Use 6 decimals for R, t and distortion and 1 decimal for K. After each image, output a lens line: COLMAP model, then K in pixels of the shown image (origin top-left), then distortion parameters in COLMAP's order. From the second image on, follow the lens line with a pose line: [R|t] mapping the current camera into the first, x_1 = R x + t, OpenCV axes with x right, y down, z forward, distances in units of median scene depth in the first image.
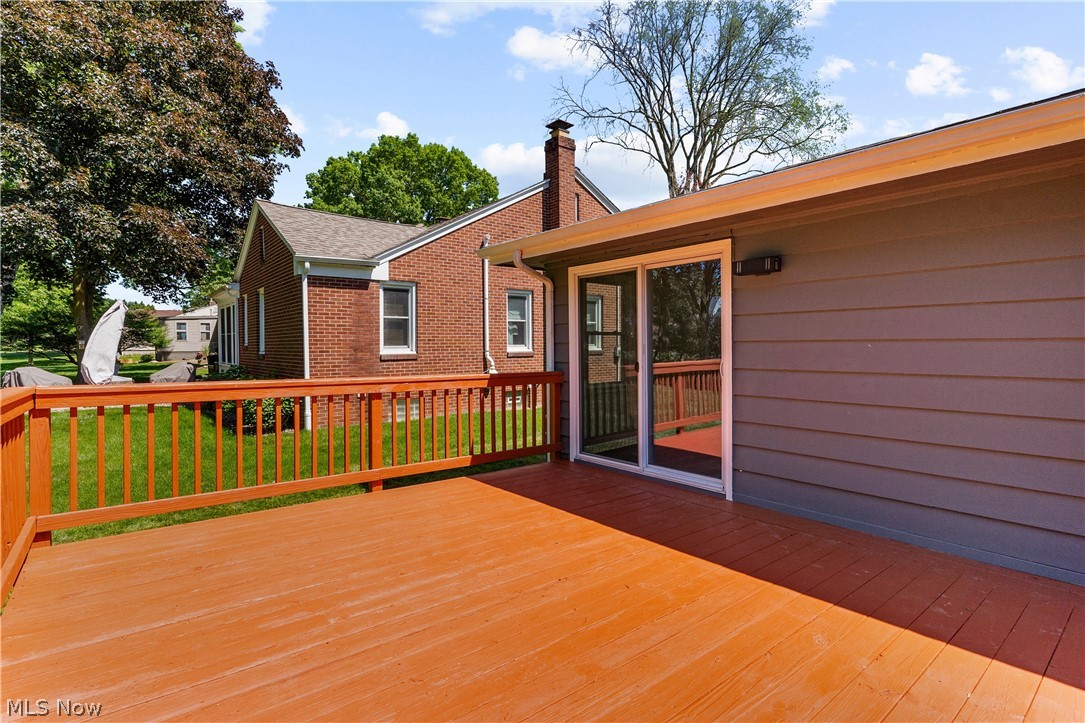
lens RADIAL K [[522.3, 0, 544.1], [0, 522.3, 356.1], [0, 0, 1]] dist [0.004010, -0.000096]
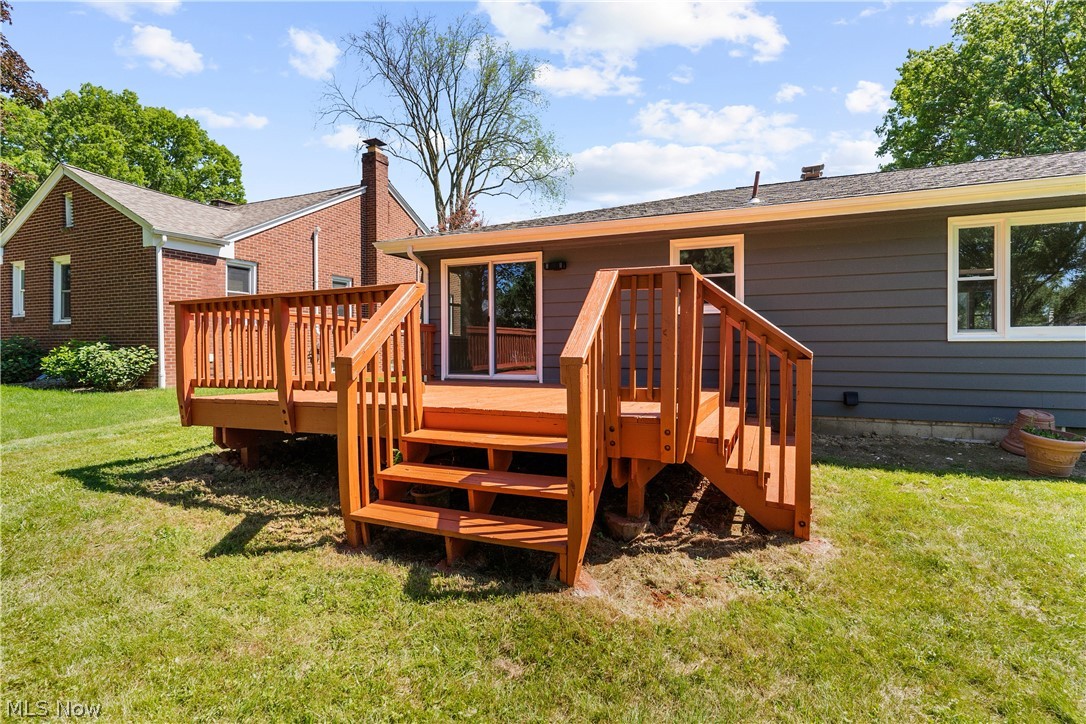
lens RADIAL K [[522.8, 0, 544.6], [0, 522.8, 356.6], [0, 0, 1]] dist [0.004010, -0.000096]
pose [[0.888981, 0.000713, 0.457944, -0.171896], [0.003087, 0.999967, -0.007550, 0.059781], [-0.457934, 0.008125, 0.888949, -0.240655]]
